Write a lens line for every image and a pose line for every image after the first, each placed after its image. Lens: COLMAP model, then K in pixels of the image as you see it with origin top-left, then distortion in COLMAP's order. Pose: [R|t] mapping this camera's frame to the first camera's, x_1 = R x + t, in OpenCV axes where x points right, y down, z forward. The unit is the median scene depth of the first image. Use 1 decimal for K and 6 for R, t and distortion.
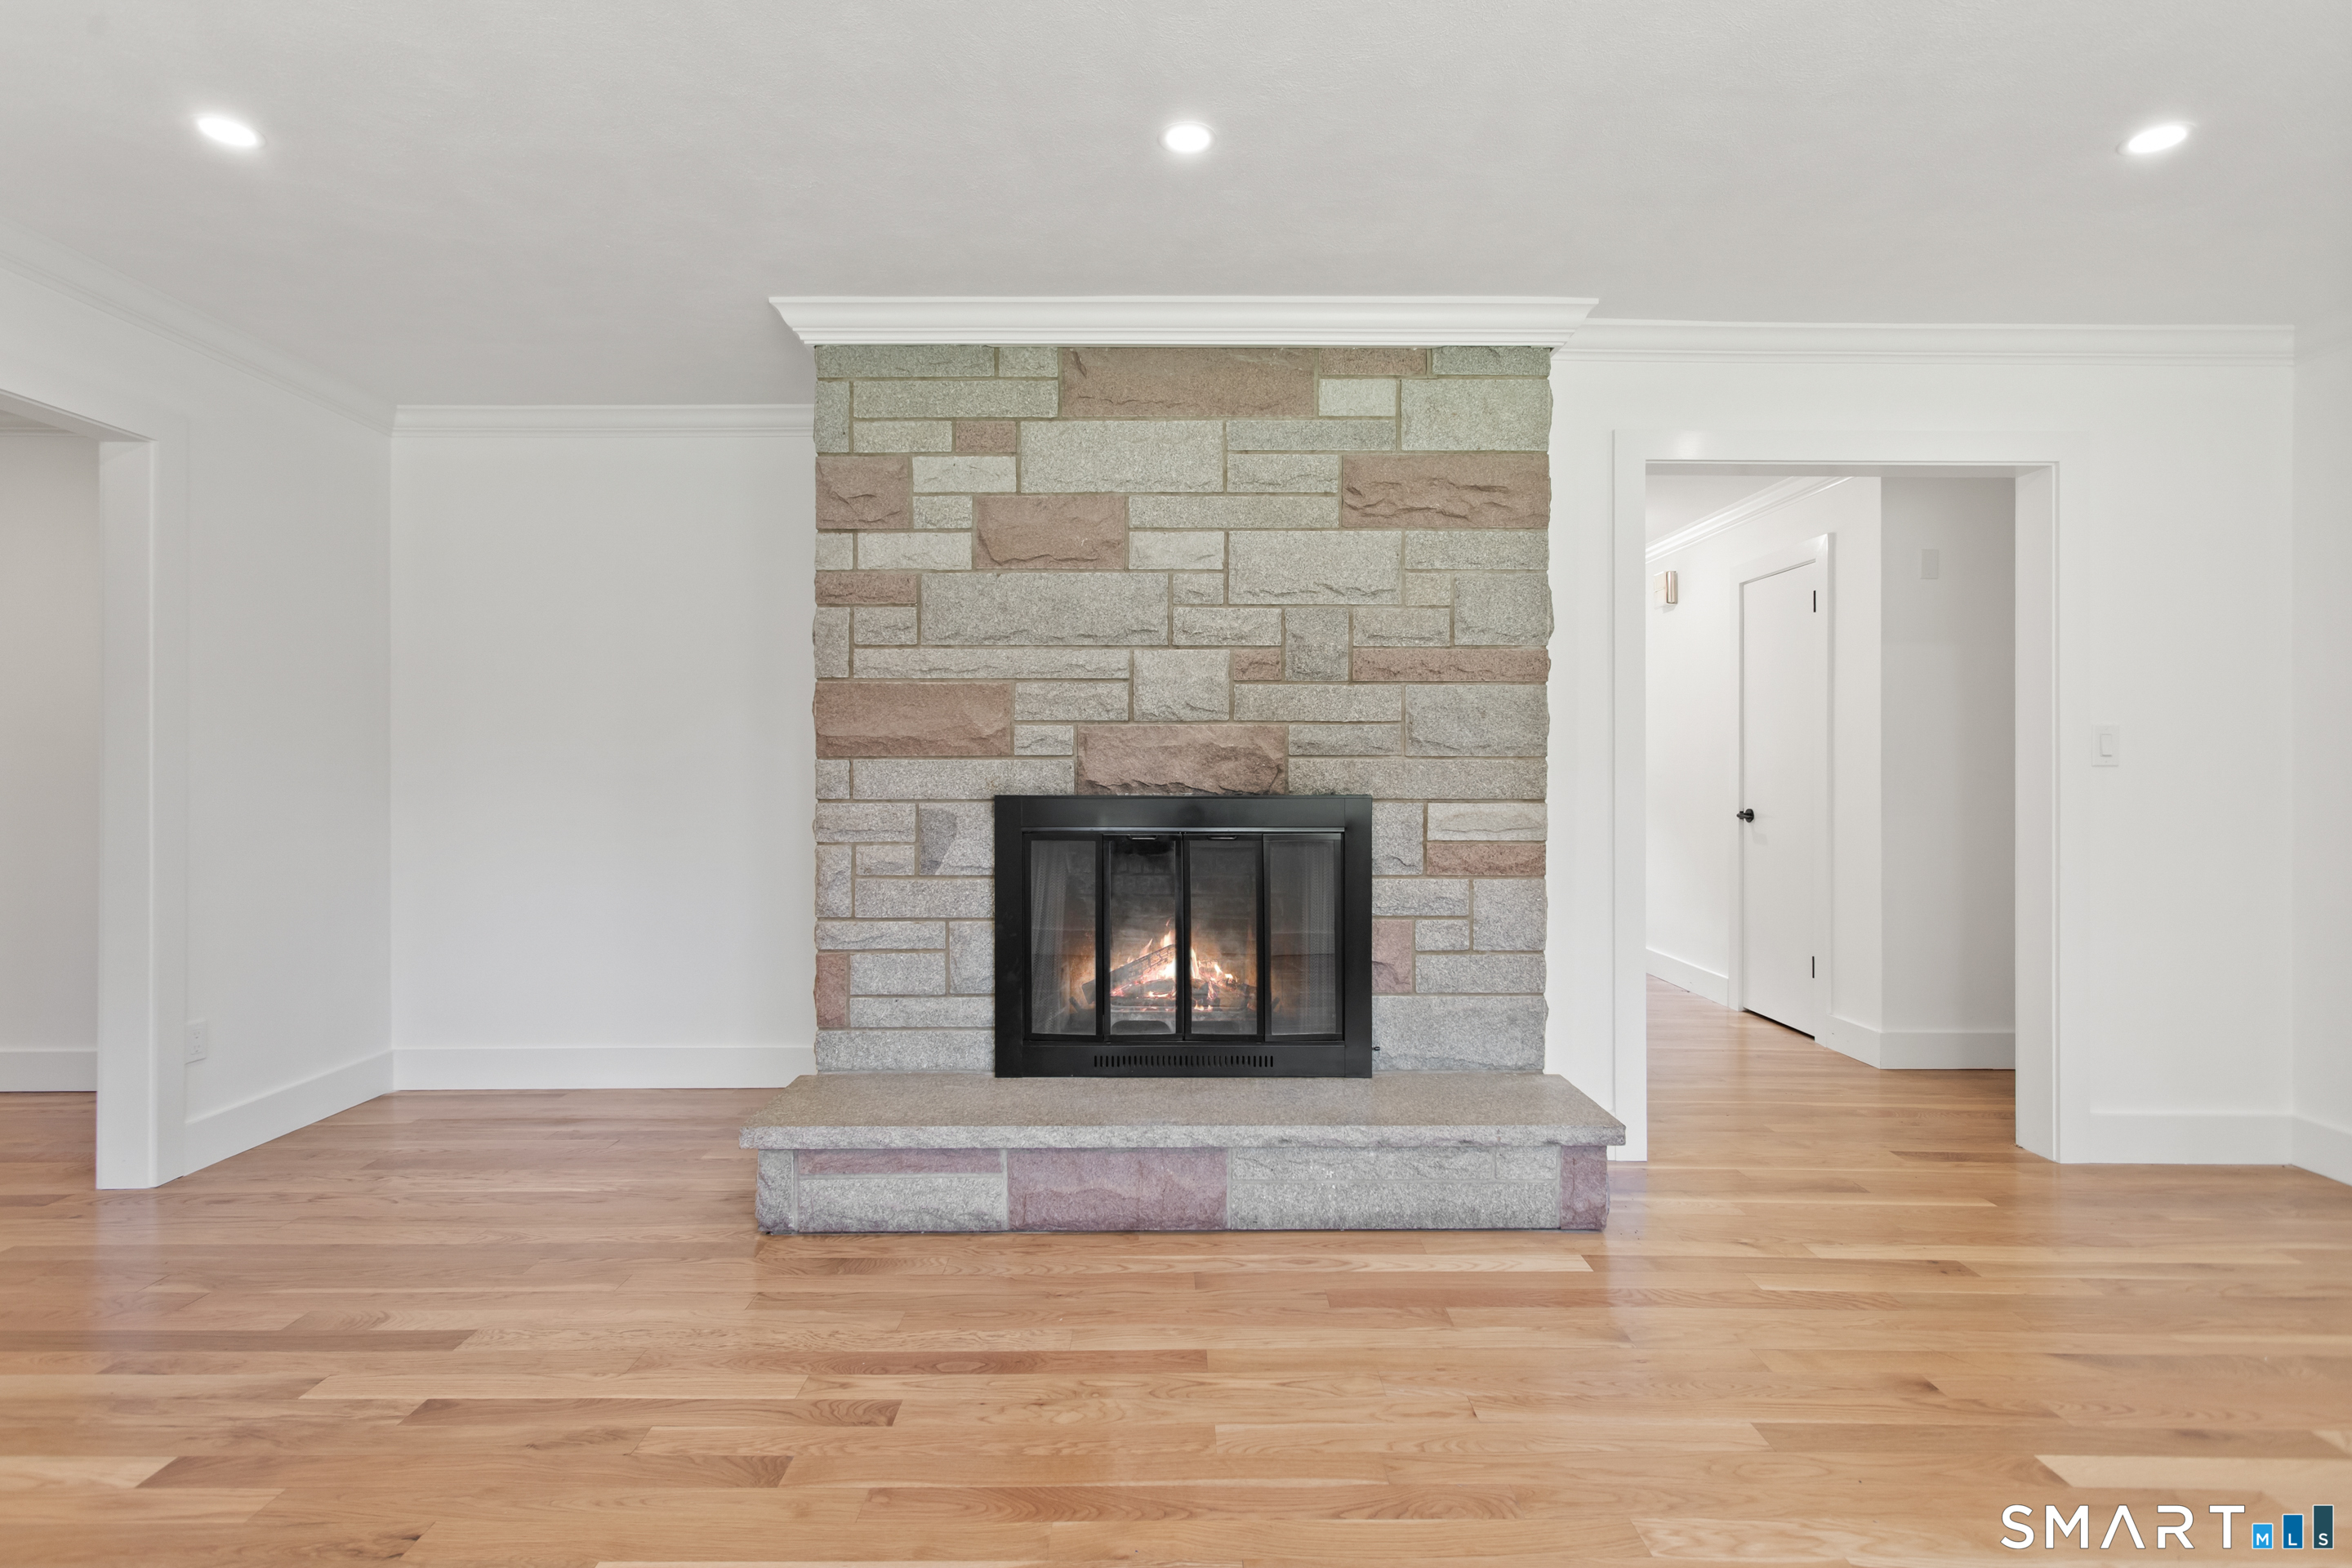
lens RADIAL K [[1119.3, 0, 1176.5], [0, 1119.3, 765.2], [0, 0, 1]] dist [-0.001162, 0.001784]
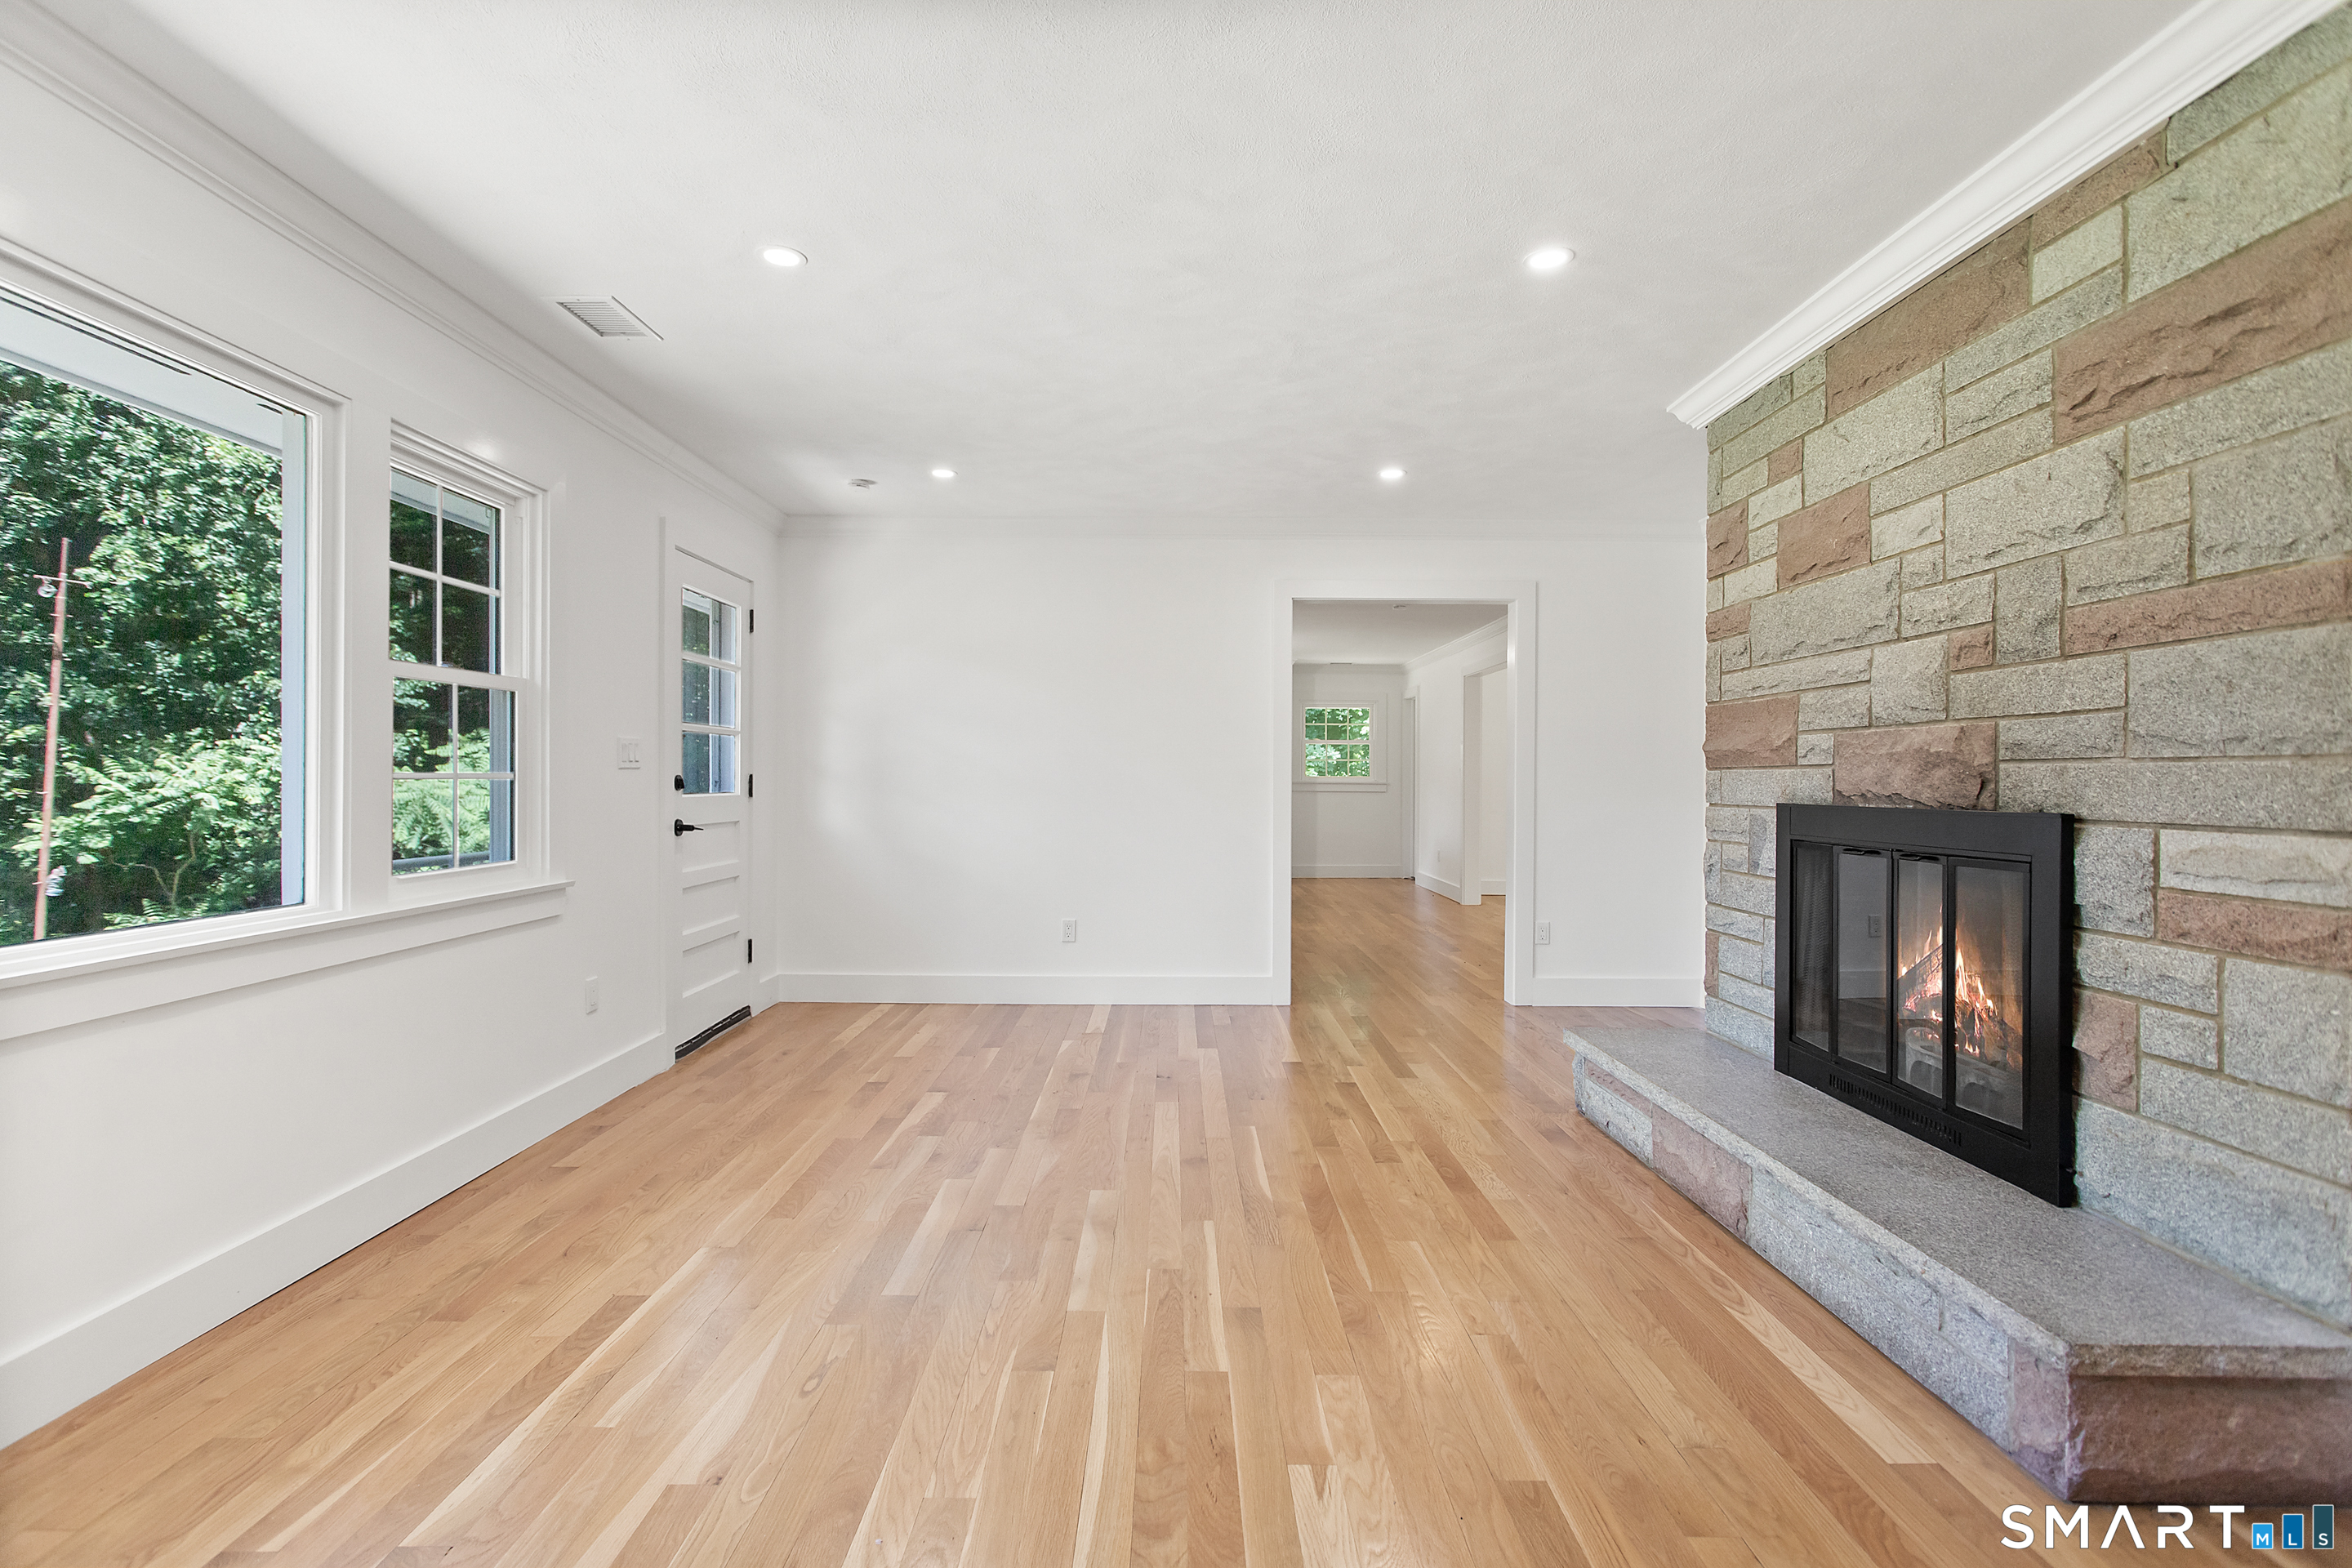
lens RADIAL K [[1119.3, 0, 1162.1], [0, 1119.3, 787.0], [0, 0, 1]] dist [-0.001162, 0.001784]
pose [[-0.017067, 0.006029, -0.999836, 0.890332], [0.001264, 0.999981, 0.006008, 0.004495], [0.999854, -0.001161, -0.017075, 0.431623]]
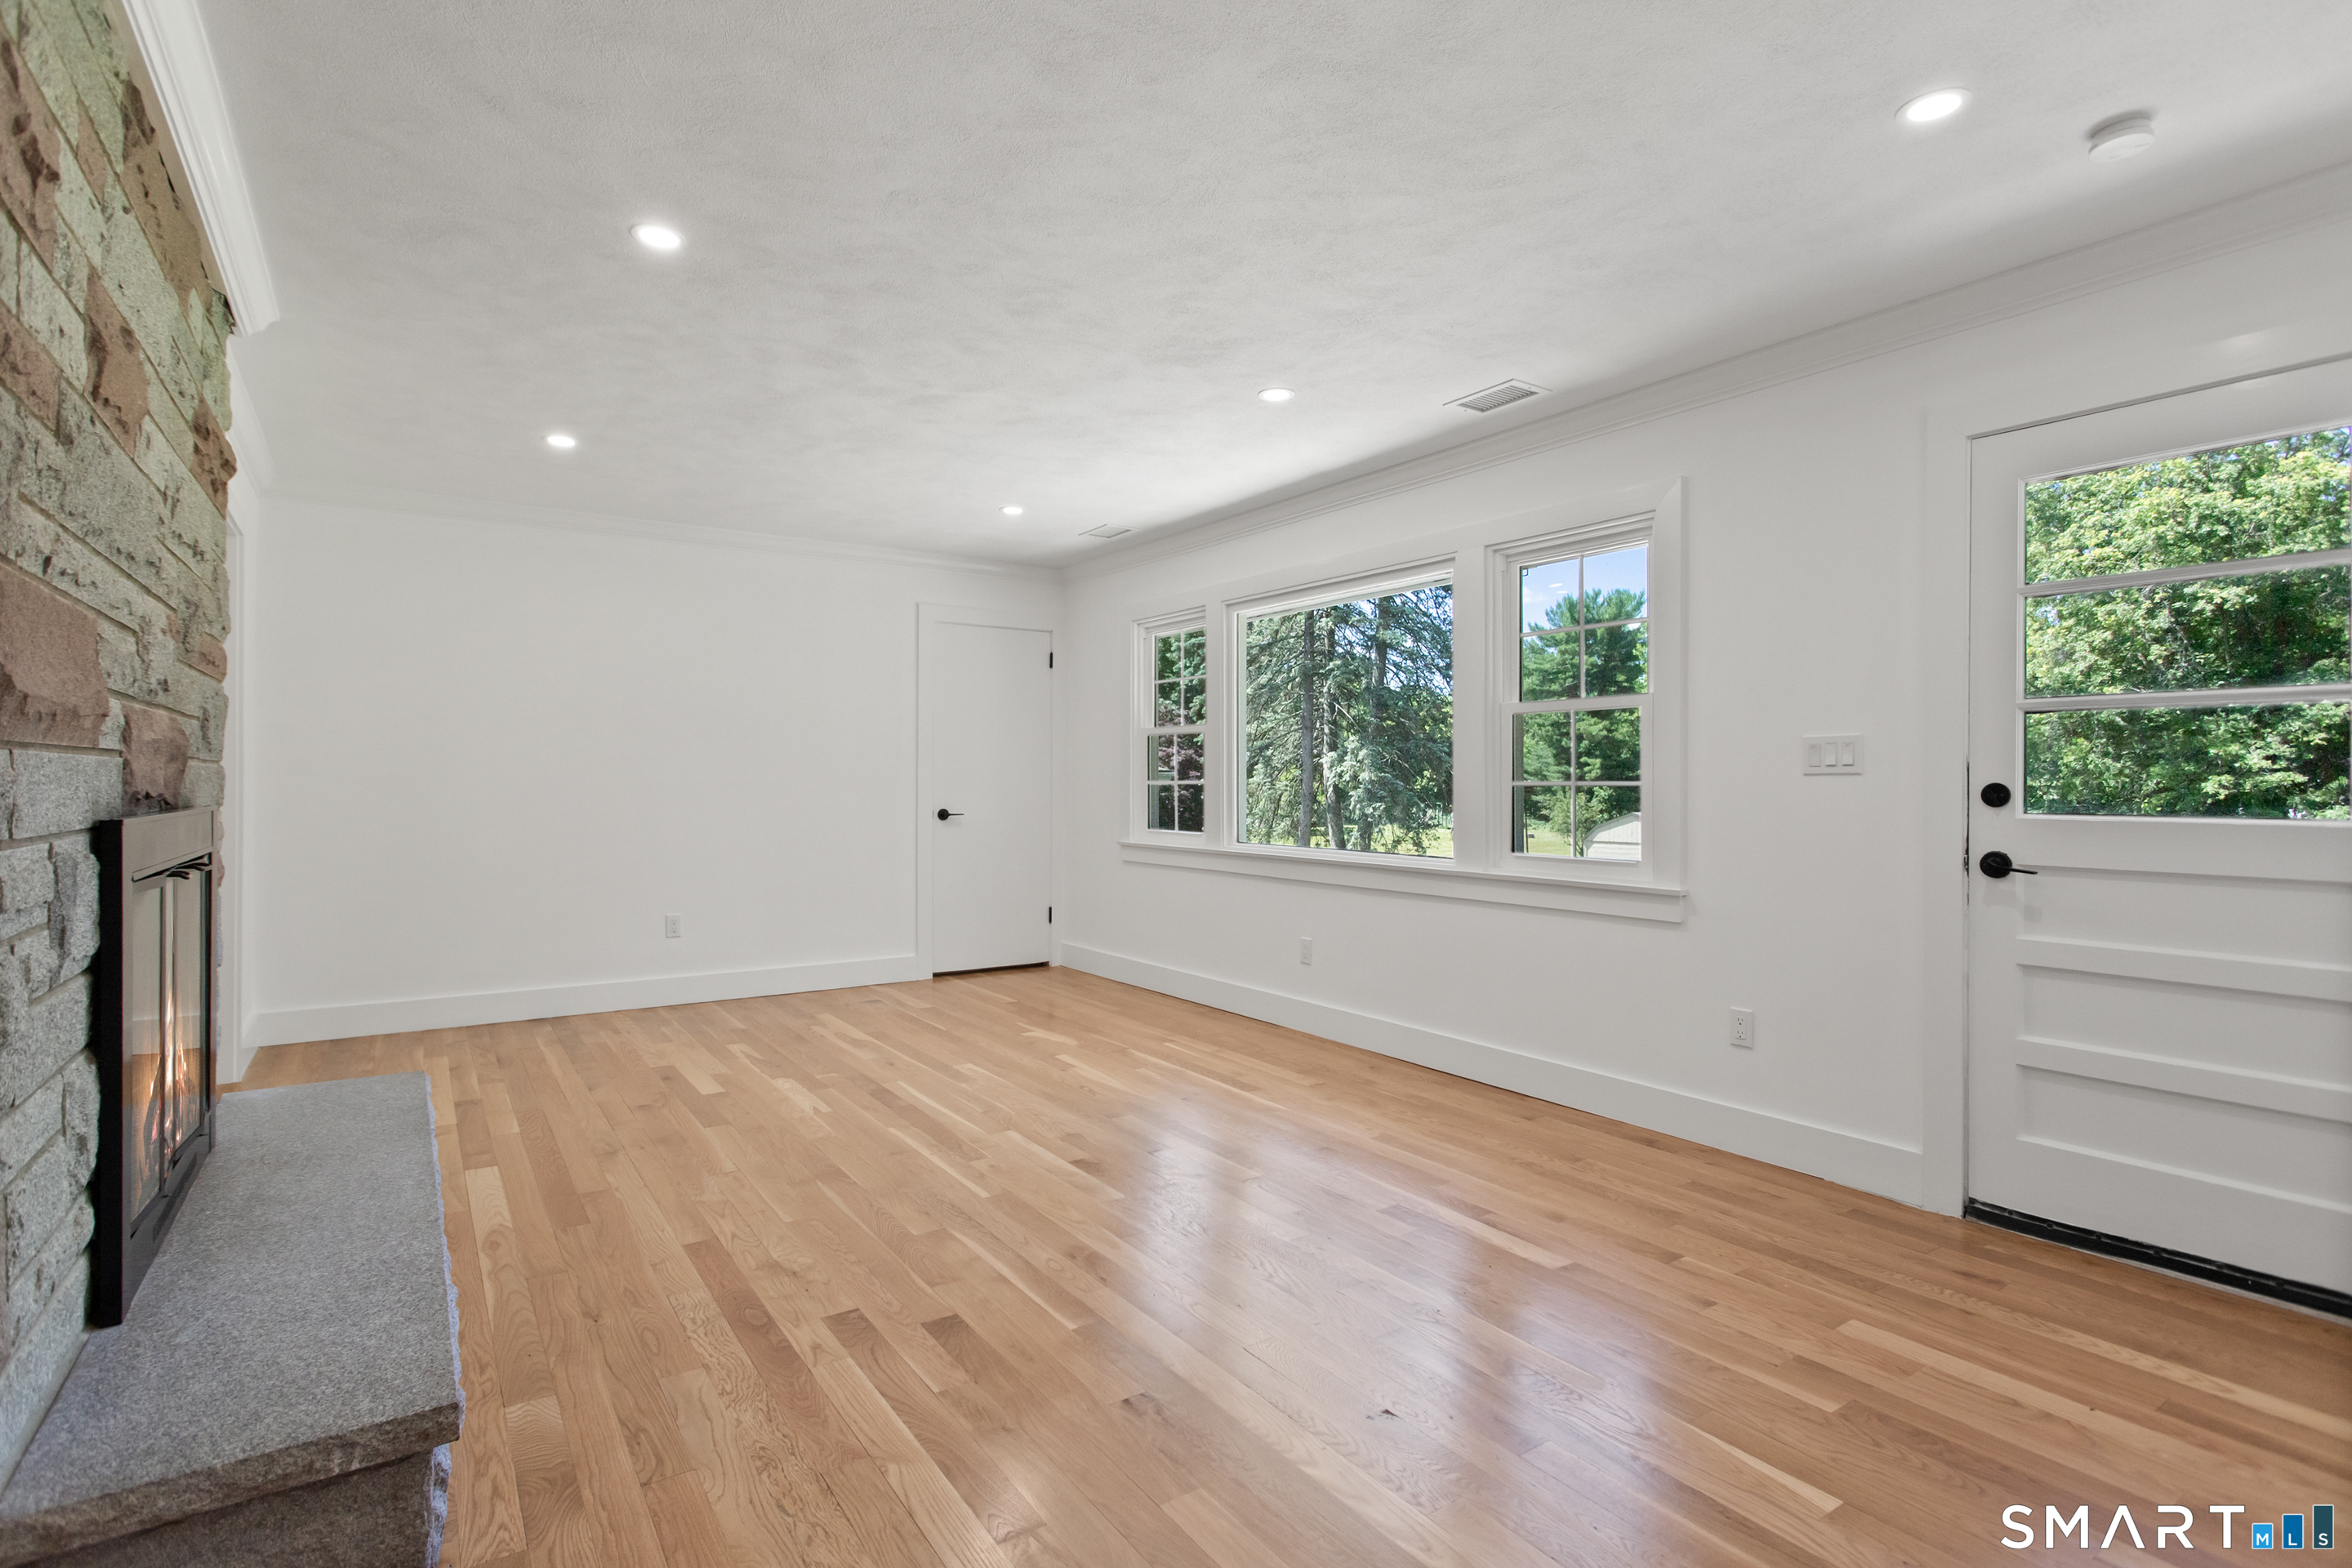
lens RADIAL K [[1119.3, 0, 1178.0], [0, 1119.3, 769.6], [0, 0, 1]] dist [-0.001162, 0.001784]
pose [[-0.563104, 0.005014, 0.826371, -0.906111], [-0.010677, 0.999854, -0.013343, 0.005007], [-0.826317, -0.016337, -0.562968, 0.866689]]
